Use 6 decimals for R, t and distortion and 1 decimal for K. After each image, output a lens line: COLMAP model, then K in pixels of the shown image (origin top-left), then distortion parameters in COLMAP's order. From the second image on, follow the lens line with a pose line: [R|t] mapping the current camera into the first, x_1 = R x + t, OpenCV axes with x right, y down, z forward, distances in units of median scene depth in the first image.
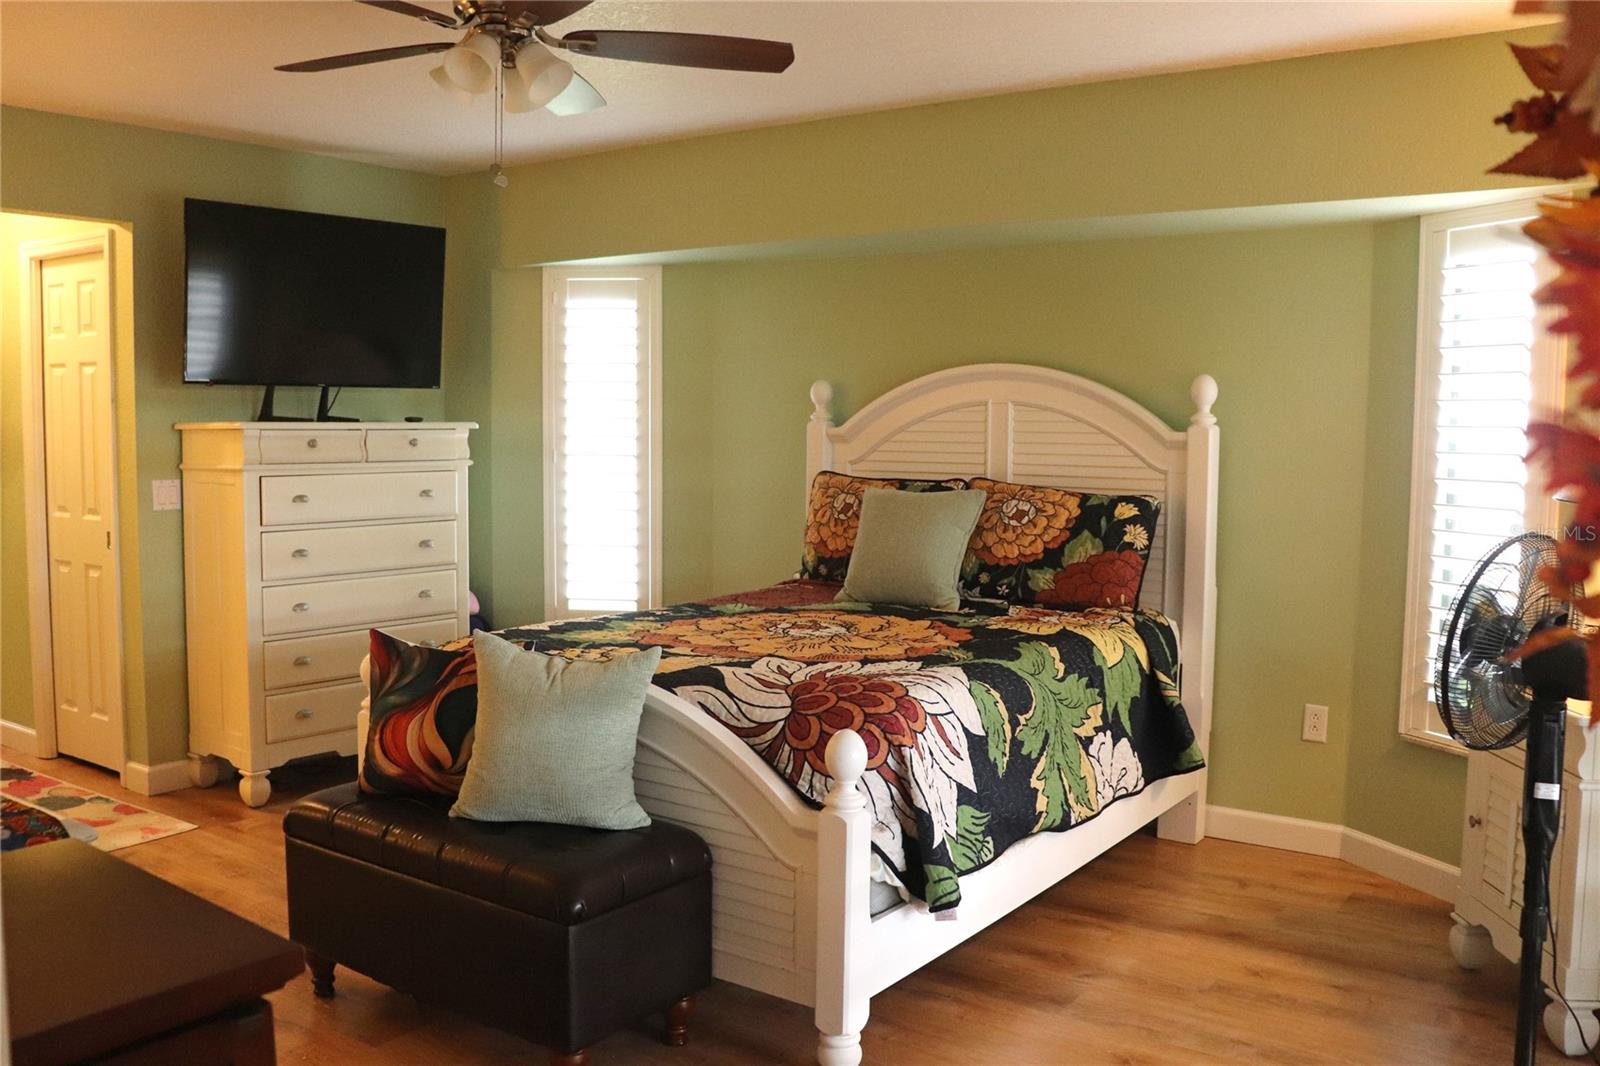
lens RADIAL K [[1315.1, 0, 800.0], [0, 1315.1, 533.0], [0, 0, 1]] dist [-0.180048, 0.159744]
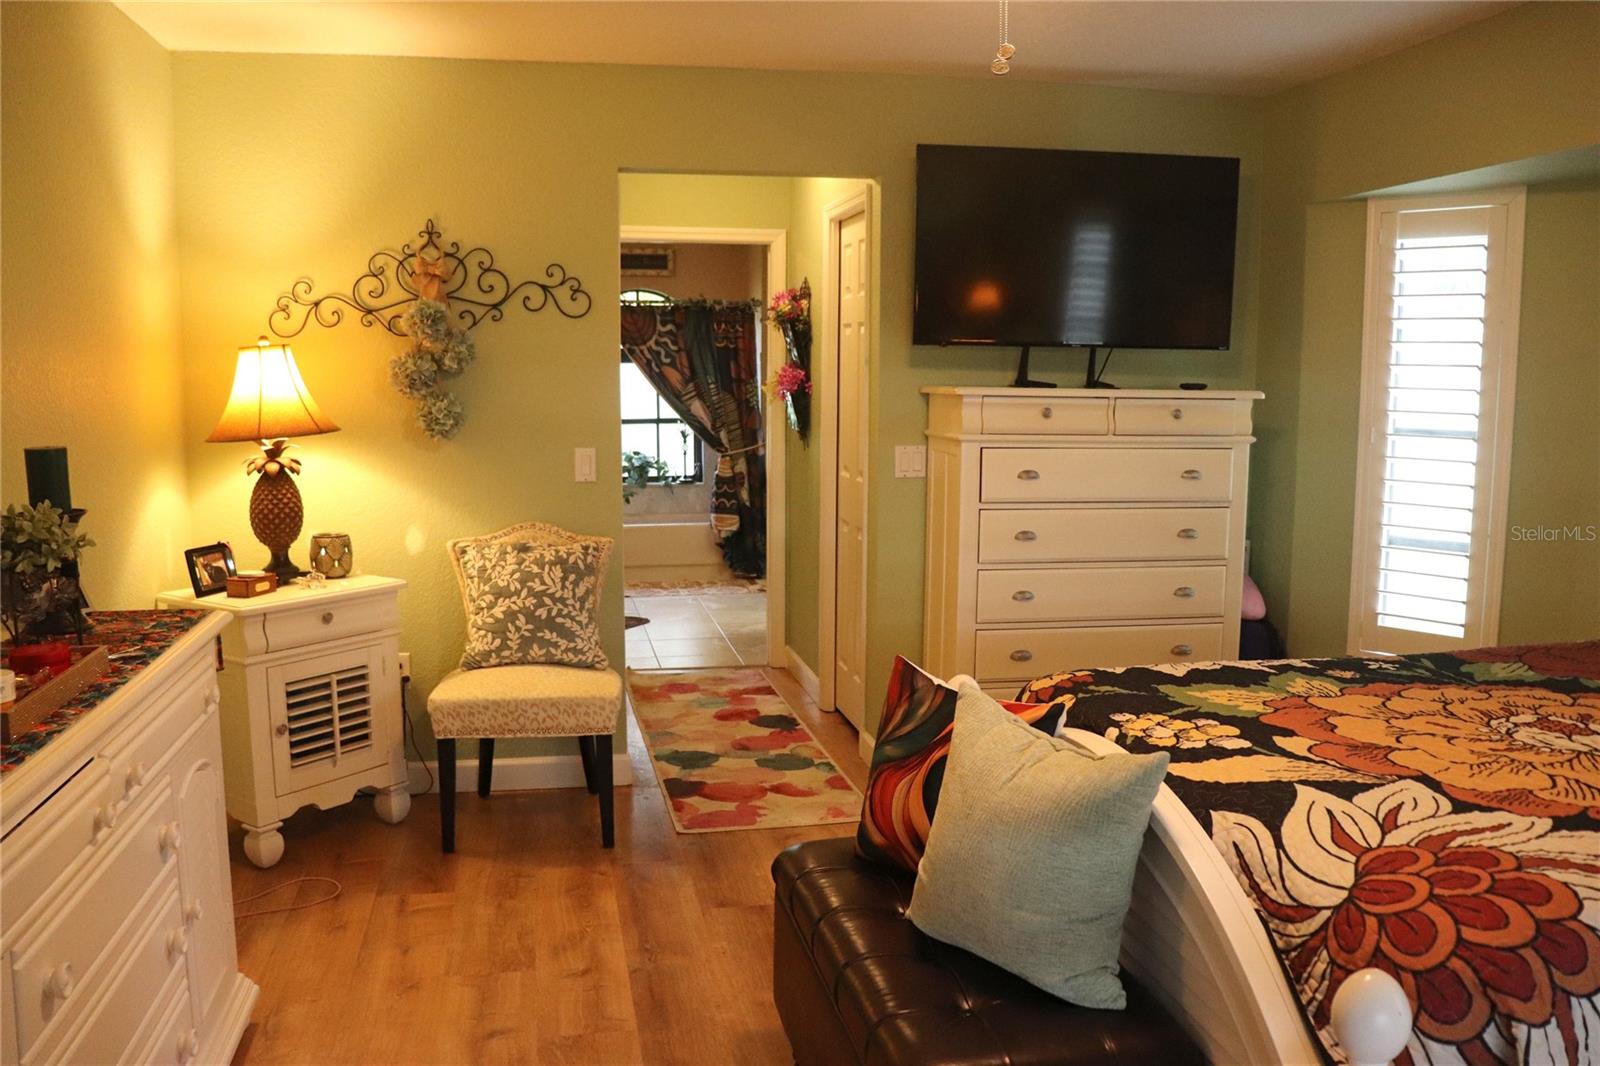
lens RADIAL K [[1315.1, 0, 800.0], [0, 1315.1, 533.0], [0, 0, 1]] dist [-0.180048, 0.159744]
pose [[0.733150, 0.081905, -0.675117, 0.105465], [-0.058450, 0.996637, 0.057438, -0.028081], [0.677551, -0.002650, 0.735471, 0.223677]]
